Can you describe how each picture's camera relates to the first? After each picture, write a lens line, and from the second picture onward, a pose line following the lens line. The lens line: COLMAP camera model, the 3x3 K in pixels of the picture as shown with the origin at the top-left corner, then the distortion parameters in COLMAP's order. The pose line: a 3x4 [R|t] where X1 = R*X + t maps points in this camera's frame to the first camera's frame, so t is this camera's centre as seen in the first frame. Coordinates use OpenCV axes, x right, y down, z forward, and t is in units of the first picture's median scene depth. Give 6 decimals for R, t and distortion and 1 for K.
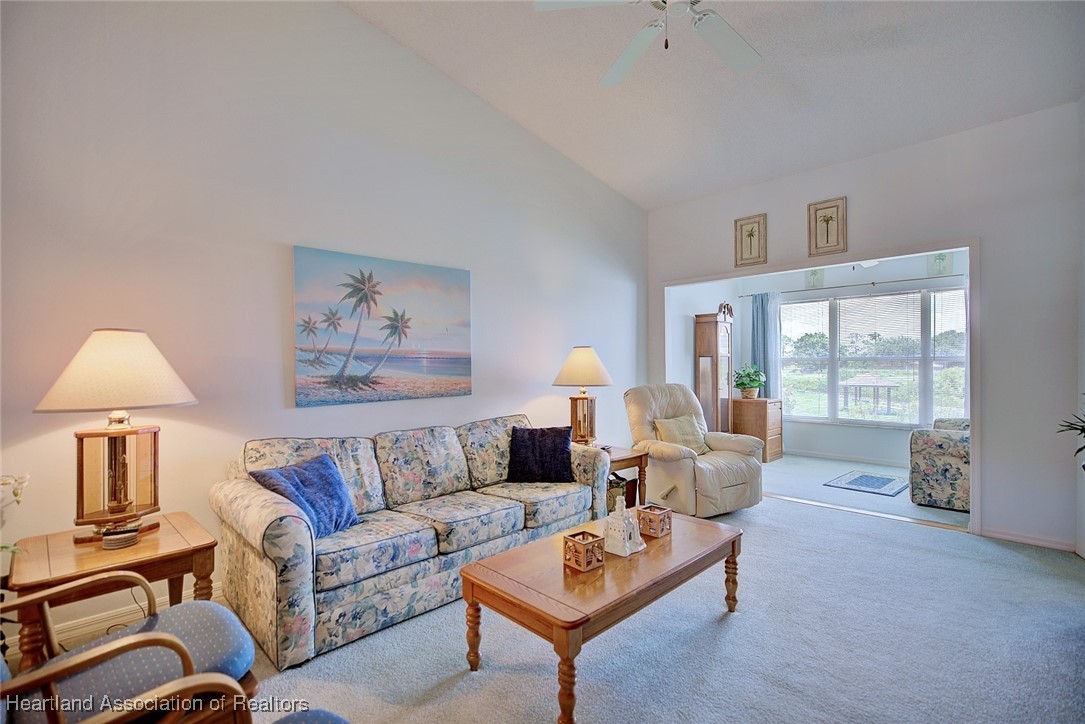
lens RADIAL K [[497.6, 0, 538.3], [0, 497.6, 359.3], [0, 0, 1]] dist [-0.002876, -0.000124]
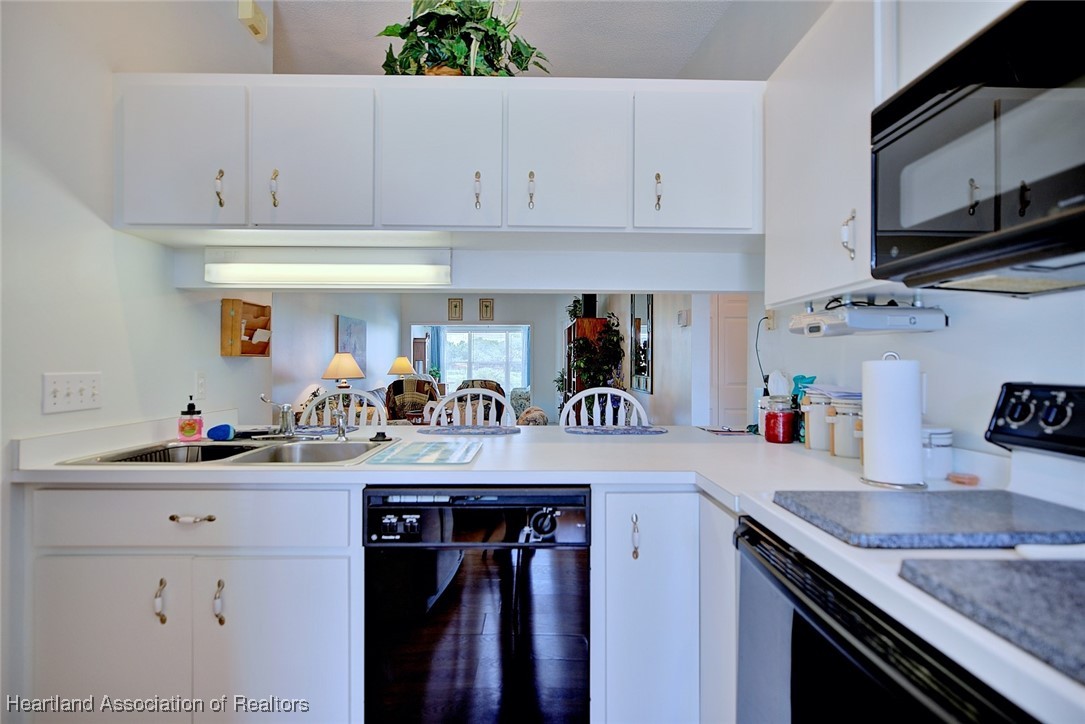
lens RADIAL K [[525.4, 0, 542.5], [0, 525.4, 362.0], [0, 0, 1]] dist [0.003944, 0.000378]
pose [[0.680976, 0.000362, 0.732306, -1.336862], [-0.002206, 0.999996, 0.001557, -0.006580], [-0.732303, -0.002676, 0.680974, -1.157879]]
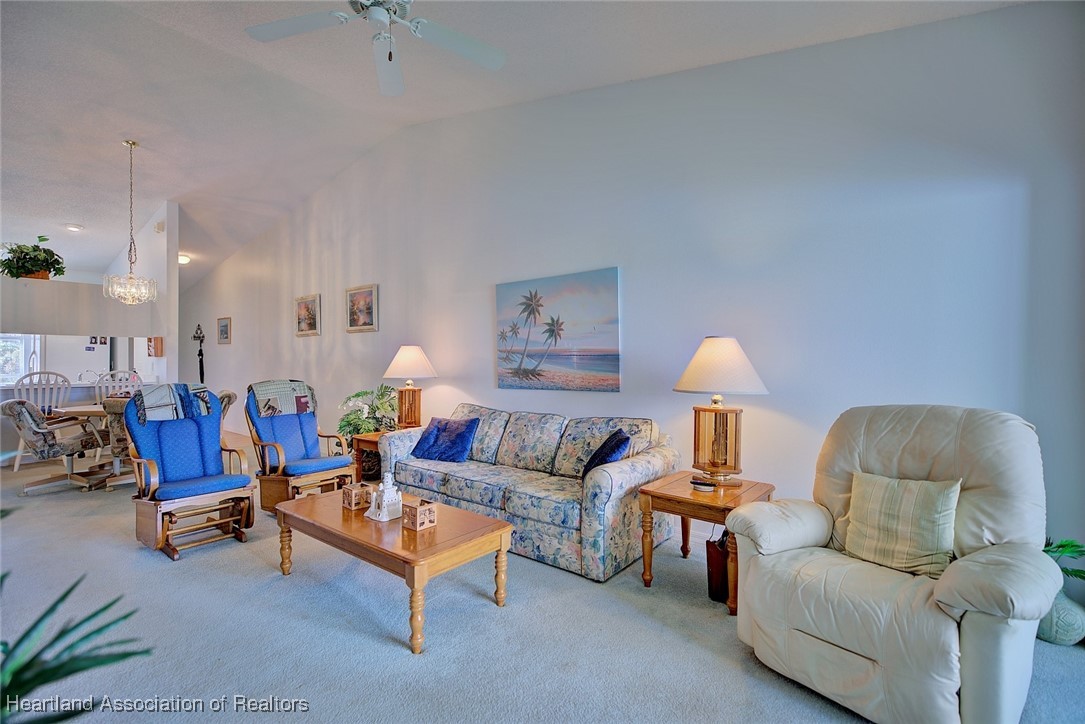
lens RADIAL K [[496.0, 0, 554.6], [0, 496.0, 361.6], [0, 0, 1]] dist [-0.017451, 0.000237]
pose [[0.135347, 0.006515, -0.990777, 0.850416], [0.007786, 0.999941, 0.007639, 0.002615], [0.990768, -0.008748, 0.135288, 0.762434]]
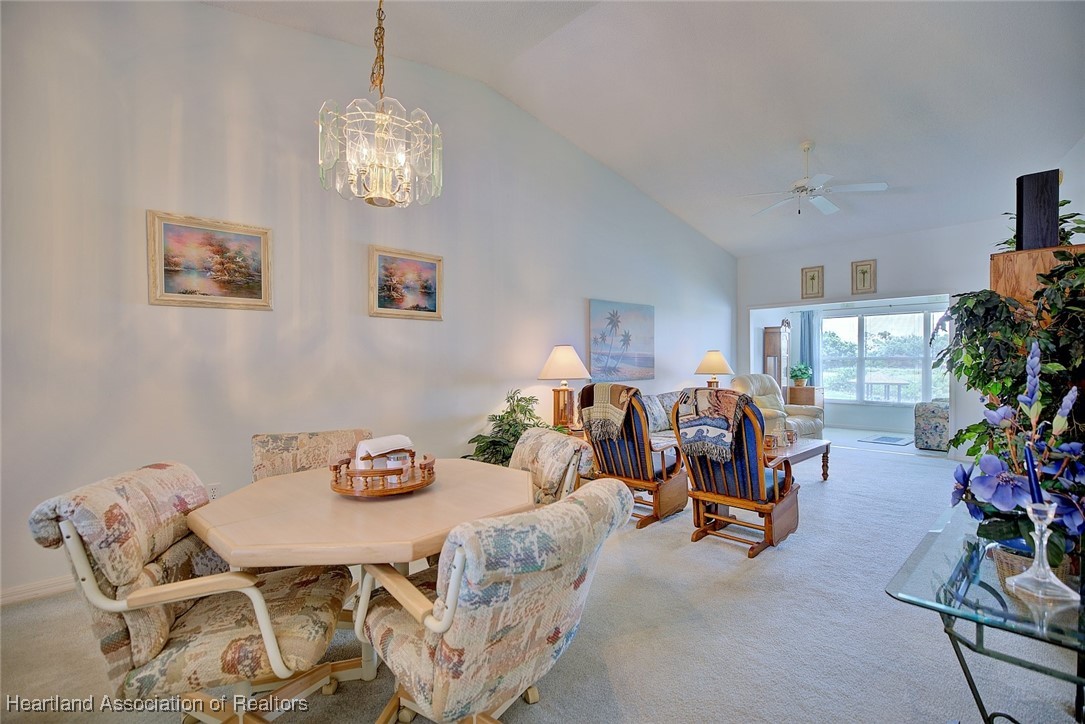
lens RADIAL K [[497.6, 0, 538.3], [0, 497.6, 359.3], [0, 0, 1]] dist [-0.002876, -0.000124]
pose [[0.999900, 0.003011, -0.013805, -0.525283], [-0.002952, 0.999987, 0.004258, -0.002260], [0.013818, -0.004217, 0.999896, -0.731128]]
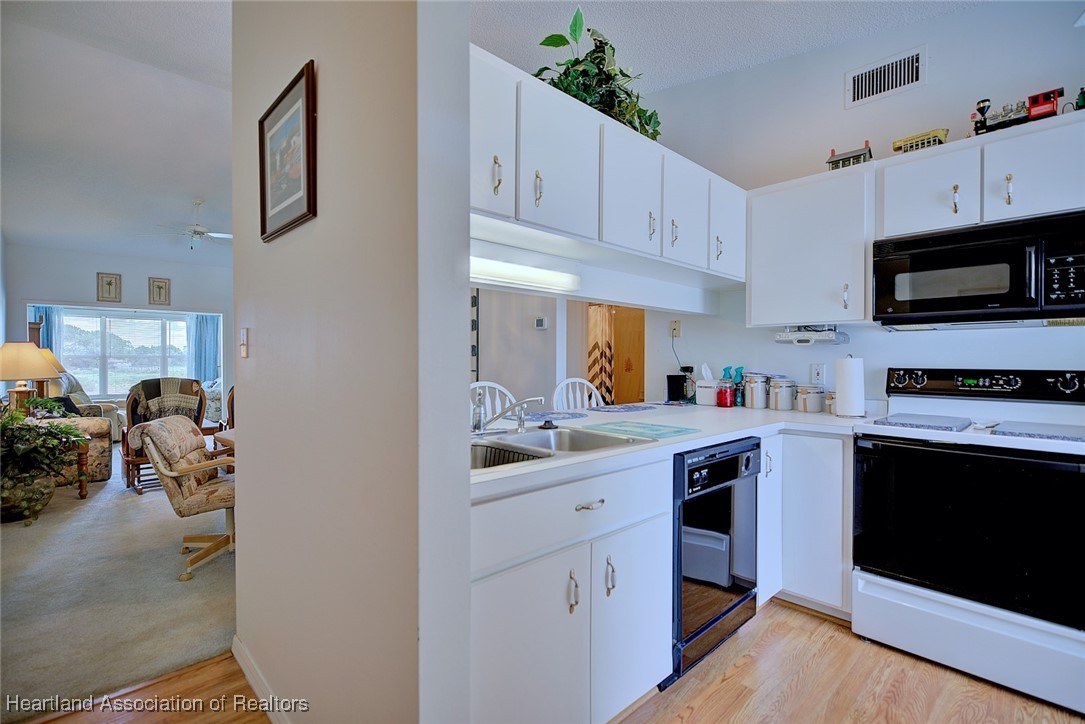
lens RADIAL K [[497.6, 0, 538.3], [0, 497.6, 359.3], [0, 0, 1]] dist [-0.002876, -0.000124]
pose [[0.013716, 0.000170, 0.999906, -1.626604], [-0.008135, 0.999967, -0.000059, -0.002456], [-0.999873, -0.008133, 0.013717, -0.651983]]
